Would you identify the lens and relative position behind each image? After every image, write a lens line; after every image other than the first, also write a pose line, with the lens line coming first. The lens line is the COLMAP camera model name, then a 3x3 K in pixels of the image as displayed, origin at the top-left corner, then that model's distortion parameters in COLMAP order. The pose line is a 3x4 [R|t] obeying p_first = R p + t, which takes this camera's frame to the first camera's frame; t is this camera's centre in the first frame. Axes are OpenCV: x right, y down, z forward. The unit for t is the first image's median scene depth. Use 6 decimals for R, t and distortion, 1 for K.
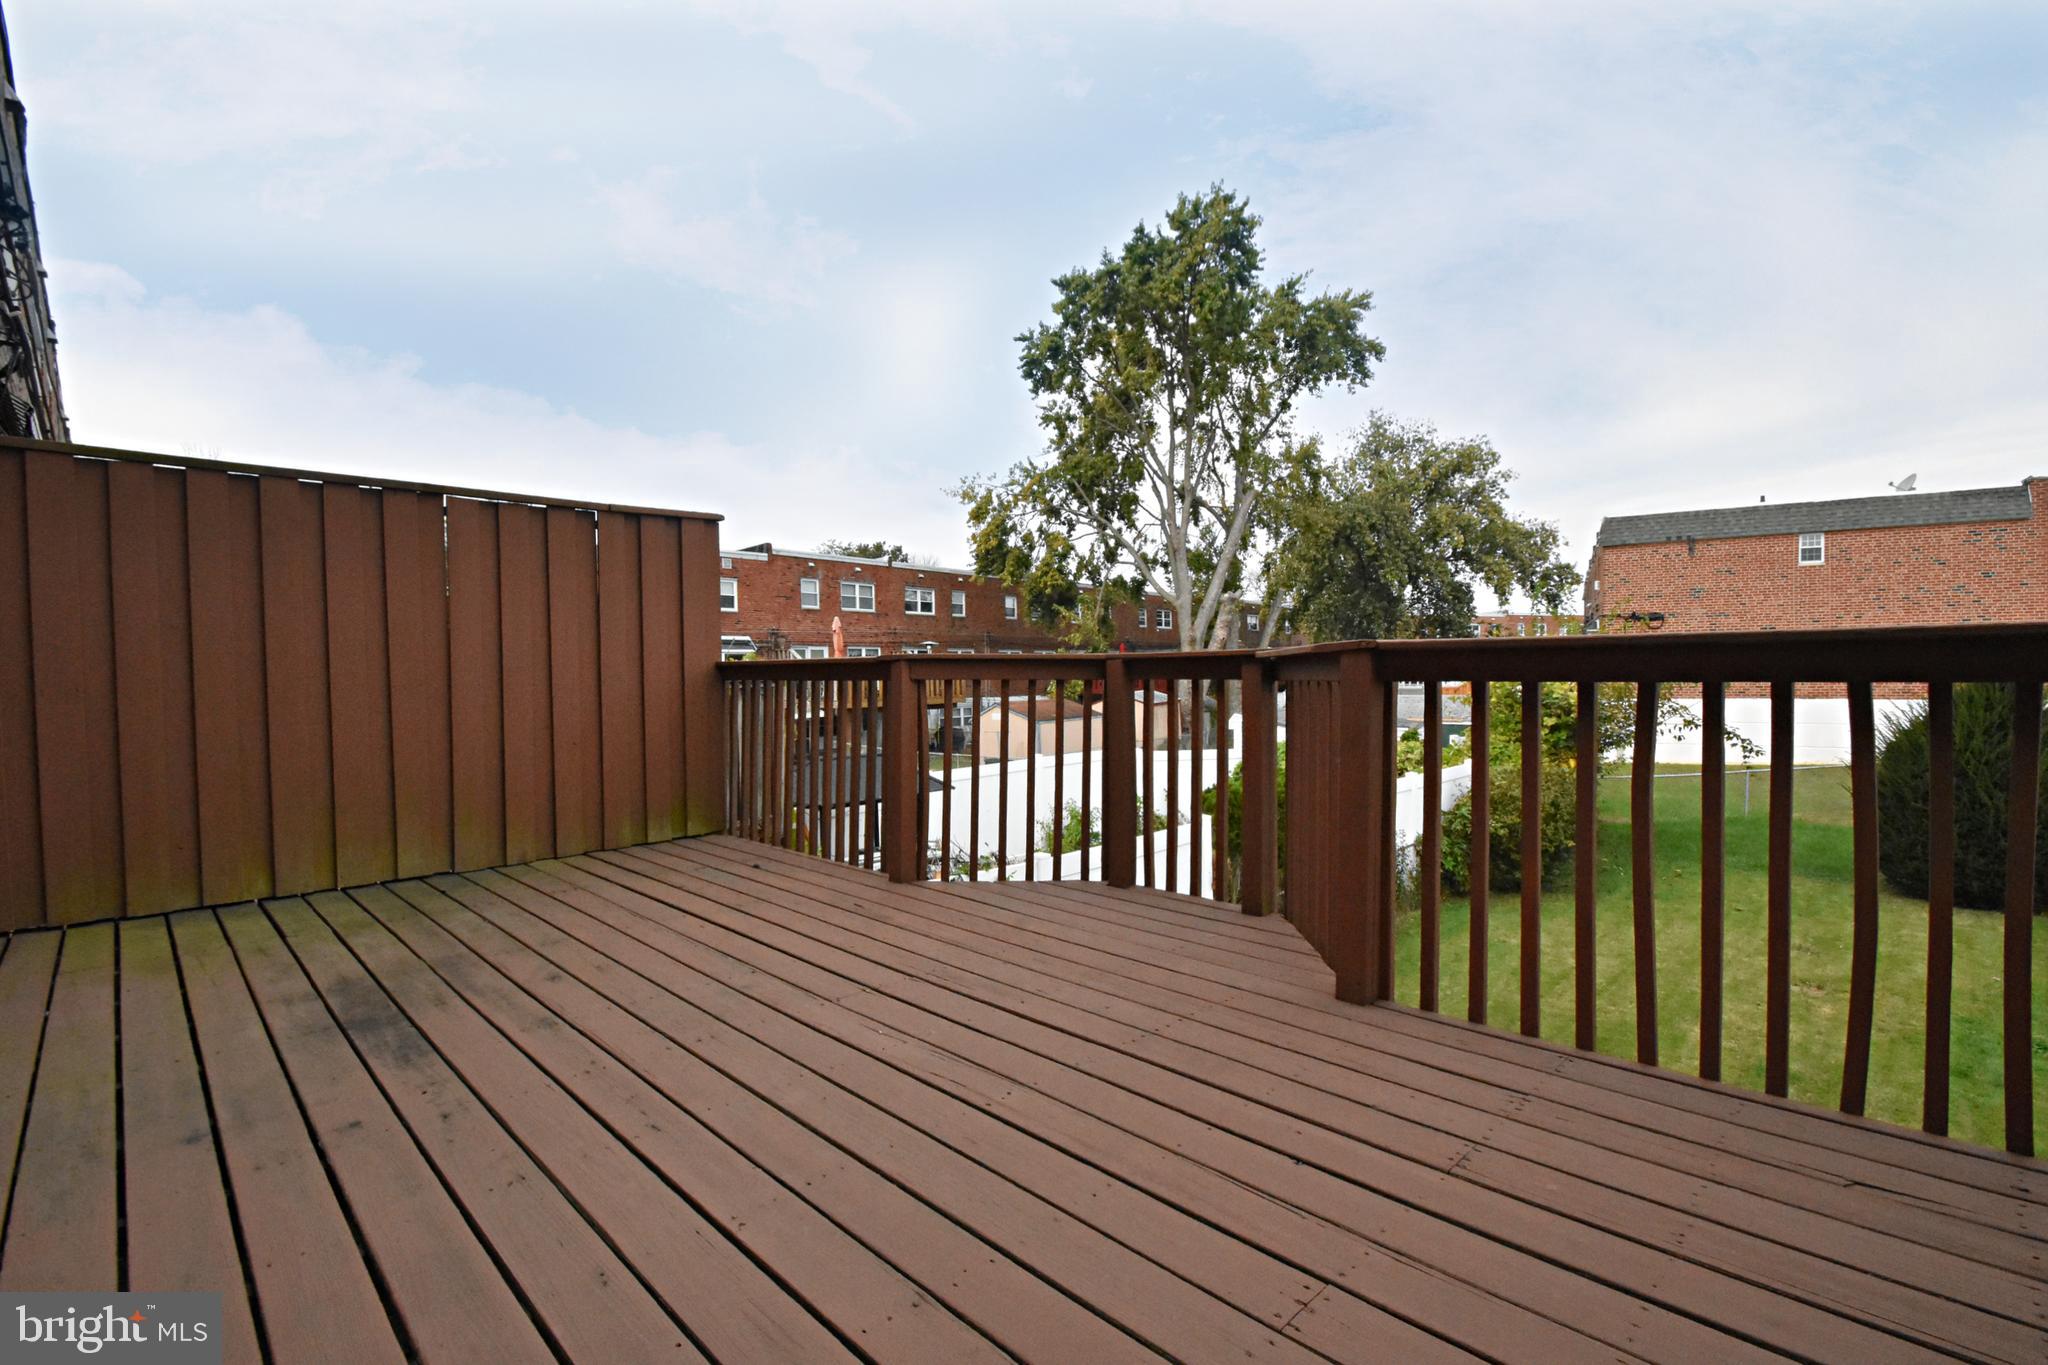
lens RADIAL K [[931.3, 0, 1018.1], [0, 931.3, 685.7], [0, 0, 1]] dist [0.003611, -0.010949]
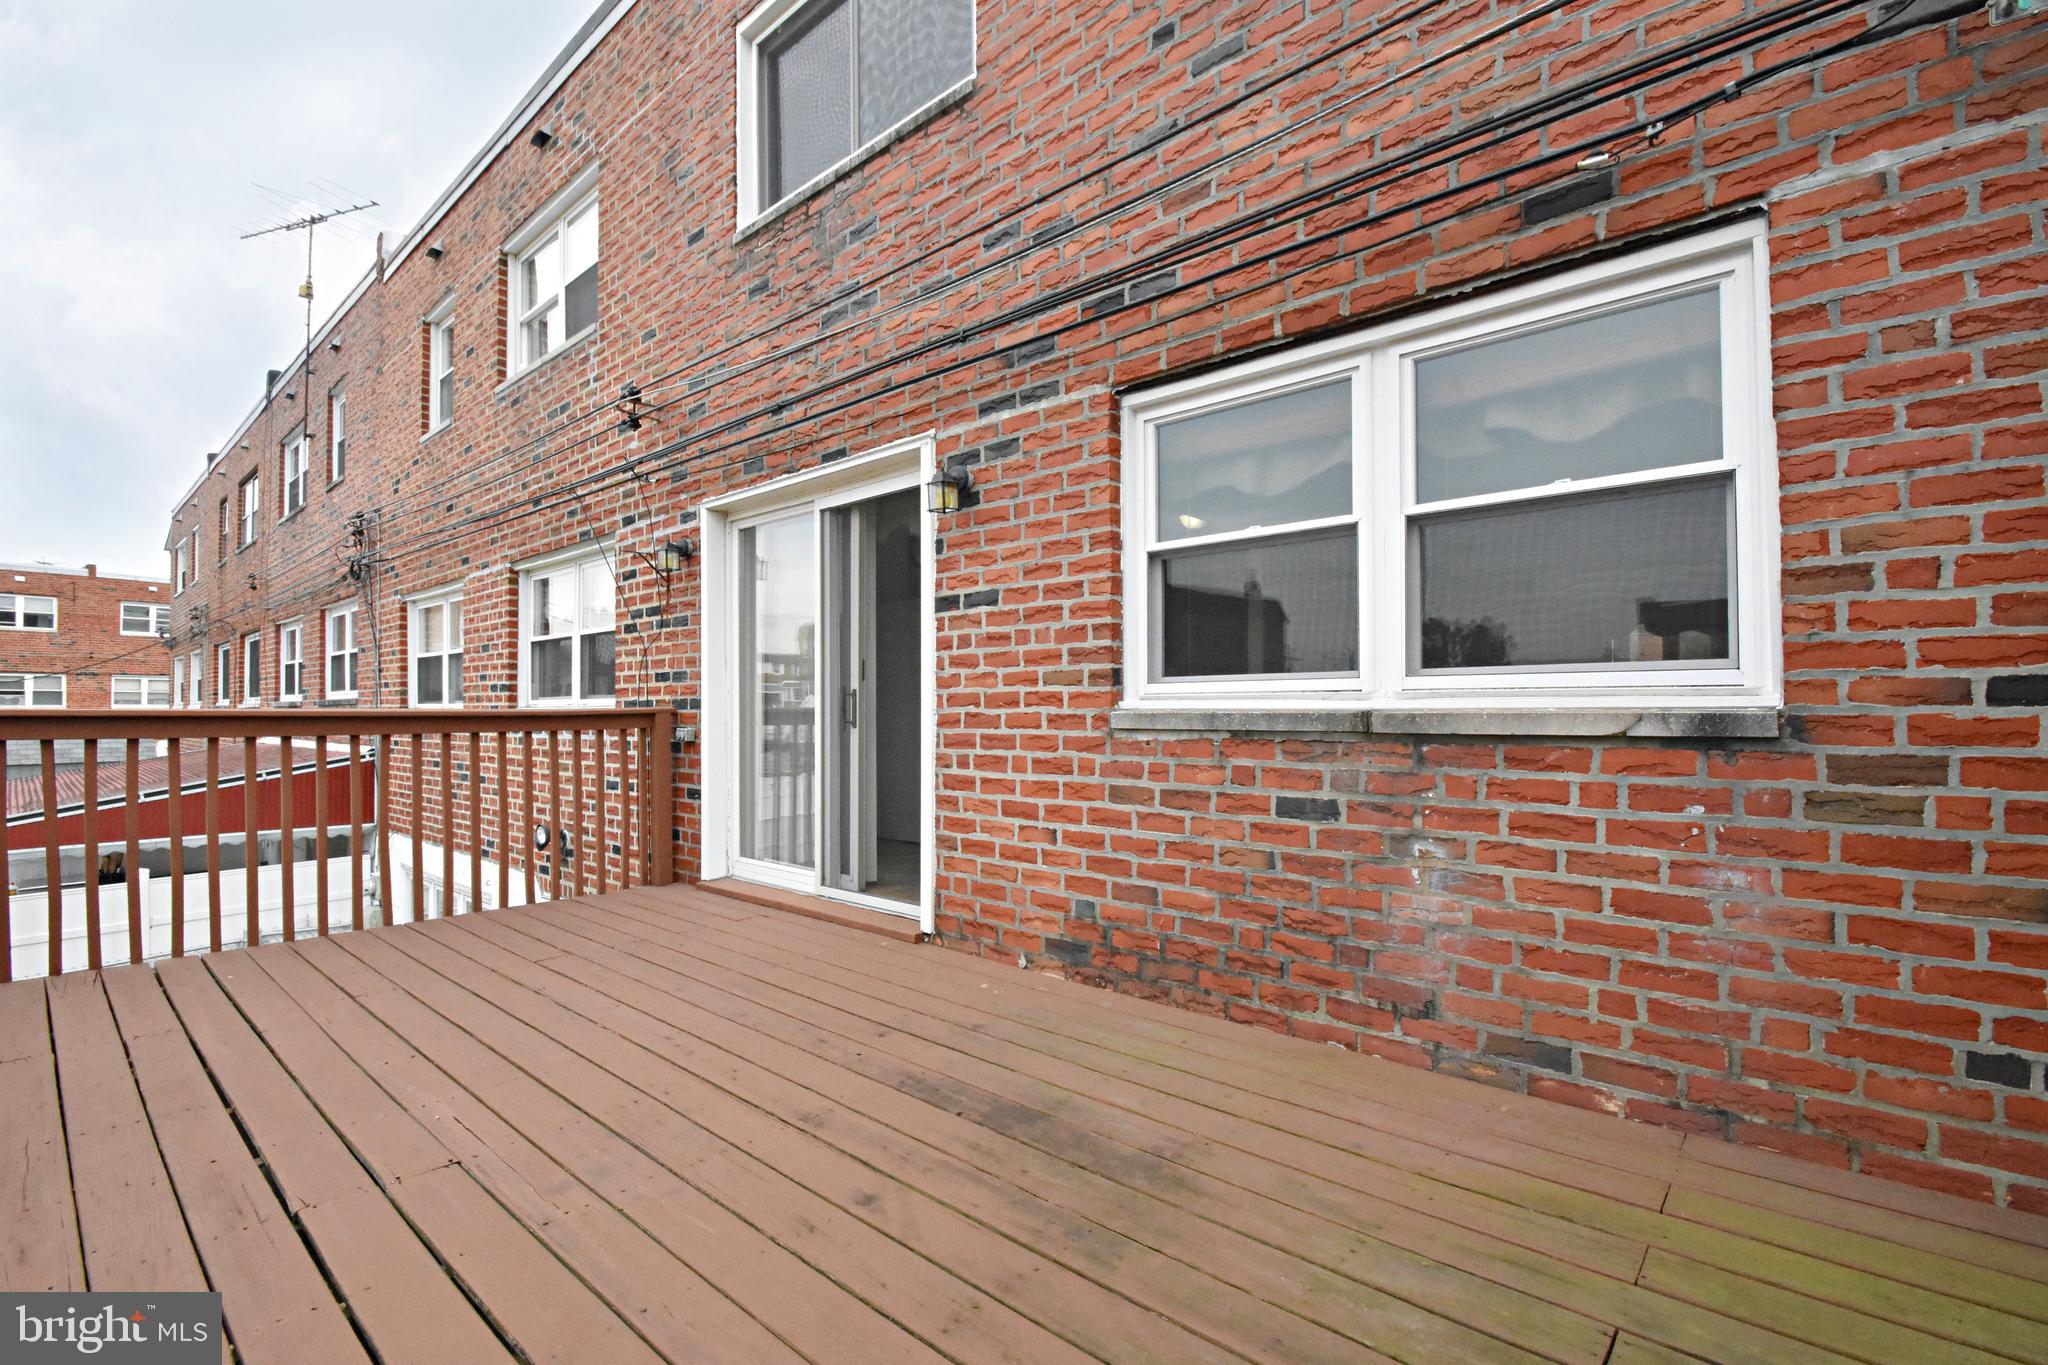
lens RADIAL K [[931.3, 0, 1018.1], [0, 931.3, 685.7], [0, 0, 1]] dist [0.003611, -0.010949]
pose [[-0.997865, 0.012354, -0.064134, -0.606171], [0.012852, 0.999890, -0.007361, -0.038897], [0.064036, -0.008169, -0.997914, 1.770420]]
